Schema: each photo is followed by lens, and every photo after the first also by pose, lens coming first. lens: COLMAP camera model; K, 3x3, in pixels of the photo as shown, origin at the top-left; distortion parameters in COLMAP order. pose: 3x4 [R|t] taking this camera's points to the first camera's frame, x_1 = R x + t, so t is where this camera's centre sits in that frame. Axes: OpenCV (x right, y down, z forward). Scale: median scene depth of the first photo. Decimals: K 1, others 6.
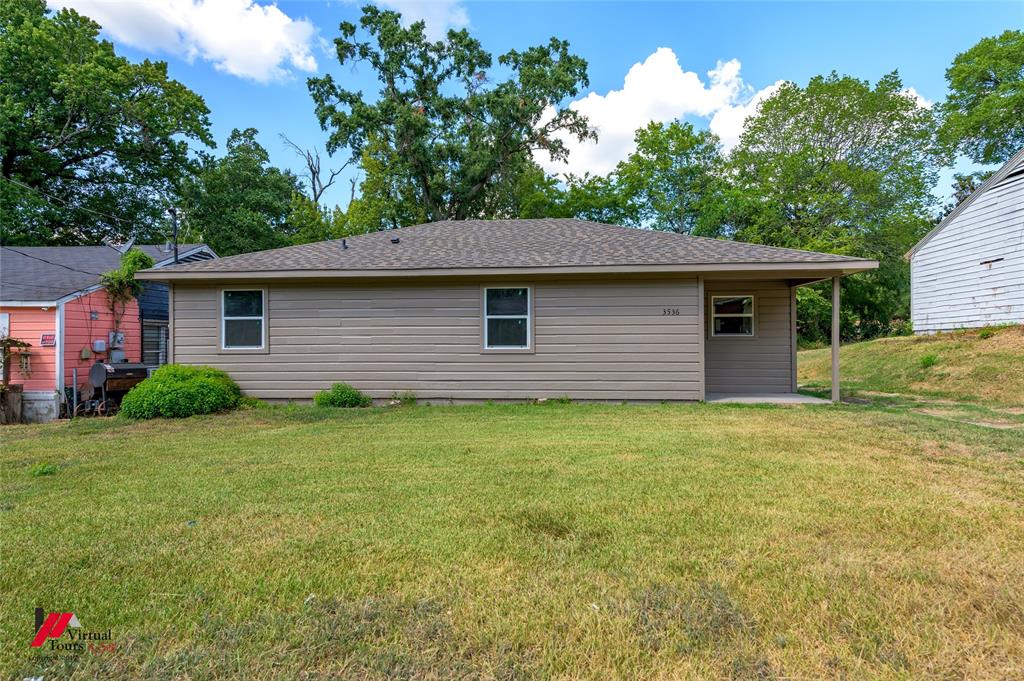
lens RADIAL K [[542.5, 0, 512.0], [0, 542.5, 340.5], [0, 0, 1]] dist [0.018290, -0.002846]
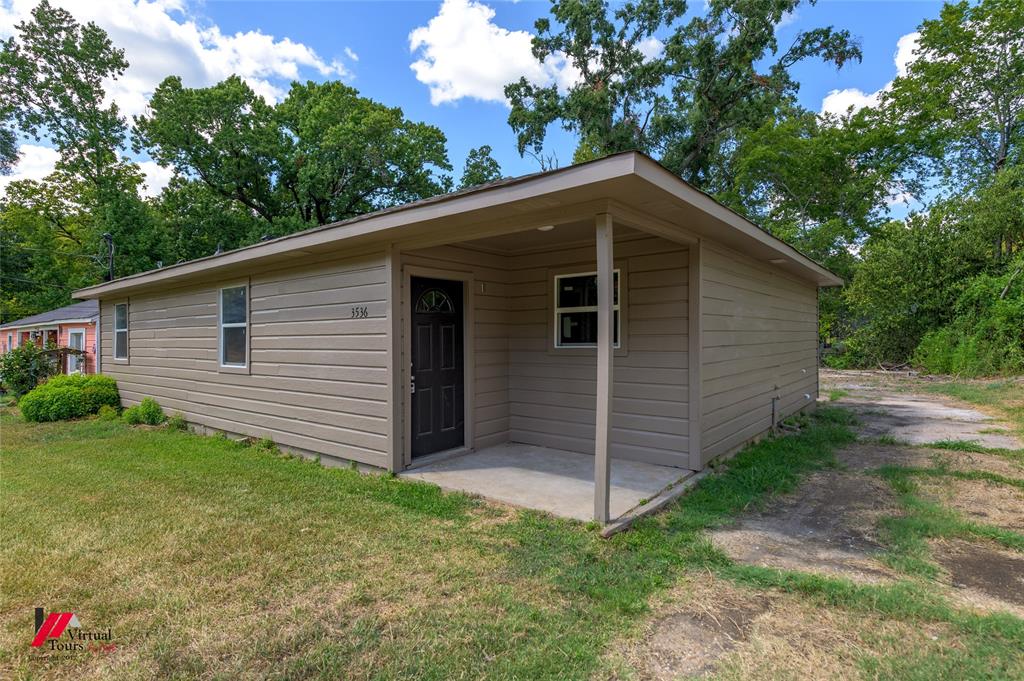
lens RADIAL K [[521.2, 0, 512.0], [0, 521.2, 340.5], [0, 0, 1]] dist [0.012255, -0.000198]
pose [[0.820790, -0.002957, -0.571222, 0.204732], [0.014189, 0.999784, 0.015213, -0.007710], [0.571054, -0.020592, 0.820654, 0.170779]]
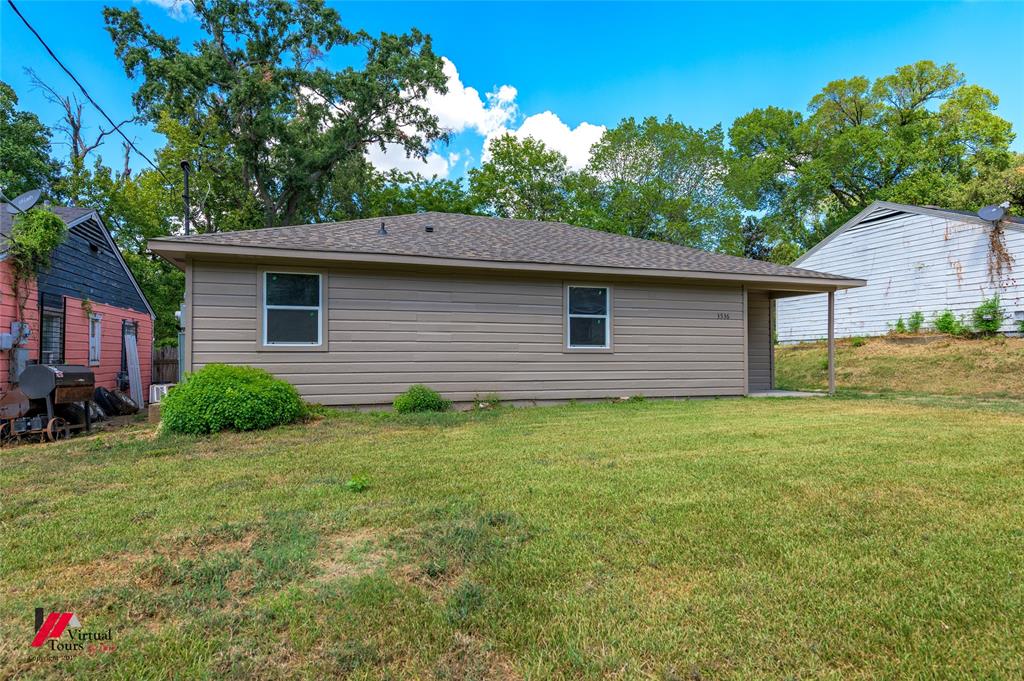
lens RADIAL K [[570.6, 0, 512.4], [0, 570.6, 348.7], [0, 0, 1]] dist [0.017582, -0.001191]
pose [[0.922029, 0.009871, 0.386994, -0.150786], [-0.006675, 0.999932, -0.009602, 0.007576], [-0.387062, 0.006271, 0.922032, 0.024777]]
